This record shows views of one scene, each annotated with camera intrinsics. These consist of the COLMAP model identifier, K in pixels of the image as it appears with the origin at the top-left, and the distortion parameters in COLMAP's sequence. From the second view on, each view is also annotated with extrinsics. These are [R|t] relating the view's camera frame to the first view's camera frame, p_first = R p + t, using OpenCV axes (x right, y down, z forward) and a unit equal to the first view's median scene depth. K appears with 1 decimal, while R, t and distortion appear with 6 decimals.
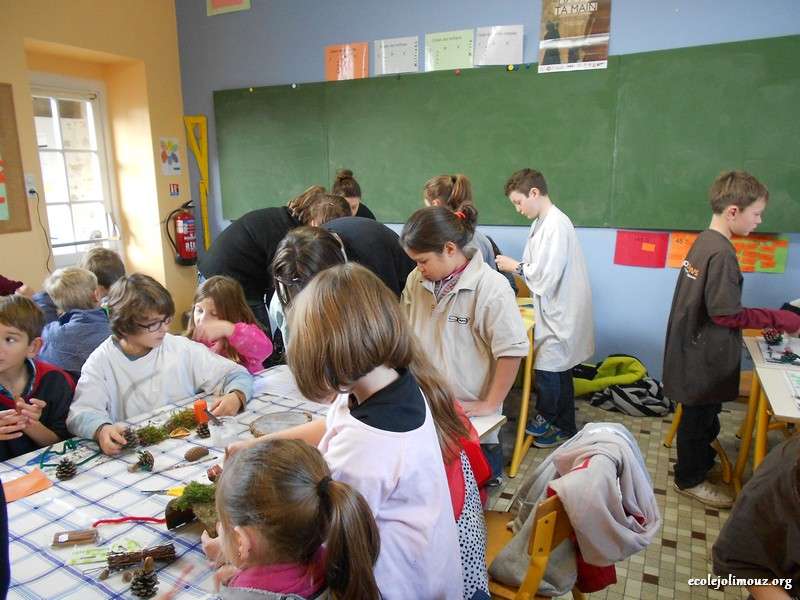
lens RADIAL K [[598.5, 0, 389.4], [0, 598.5, 302.3], [0, 0, 1]] dist [0.002532, 0.004009]
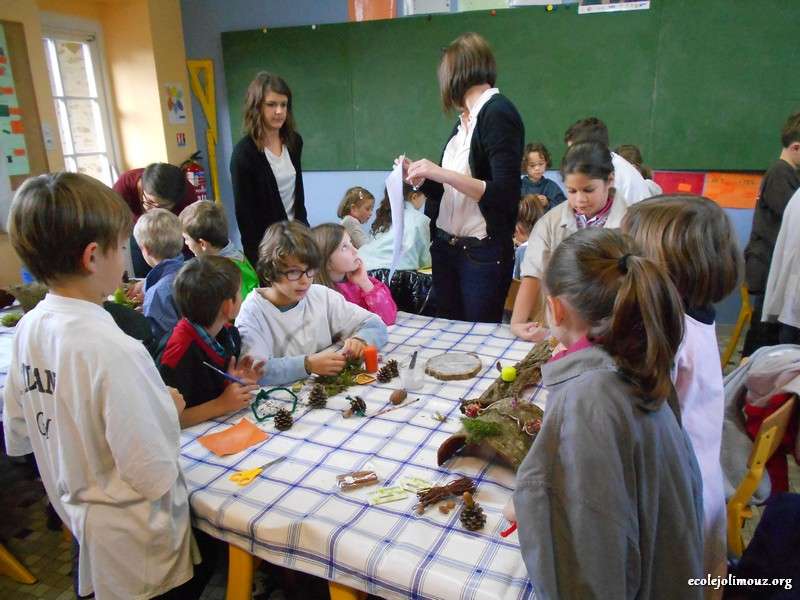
lens RADIAL K [[598.5, 0, 389.4], [0, 598.5, 302.3], [0, 0, 1]] dist [0.002532, 0.004009]
pose [[0.993906, -0.042806, 0.101583, -0.156183], [0.034654, 0.996136, 0.080699, 0.004045], [-0.104645, -0.076687, 0.991549, 0.004587]]
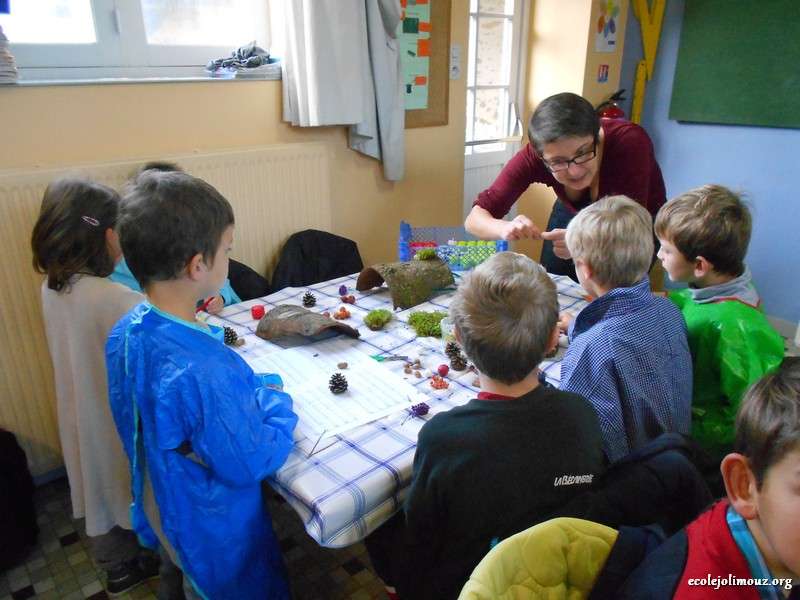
lens RADIAL K [[607.6, 0, 400.0], [0, 607.6, 300.0], [0, 0, 1]] dist [-0.009137, -0.012864]
pose [[0.903607, 0.166365, -0.394737, -0.279465], [-0.100828, 0.978215, 0.181467, -0.033366], [0.416327, -0.124174, 0.900696, 0.238997]]
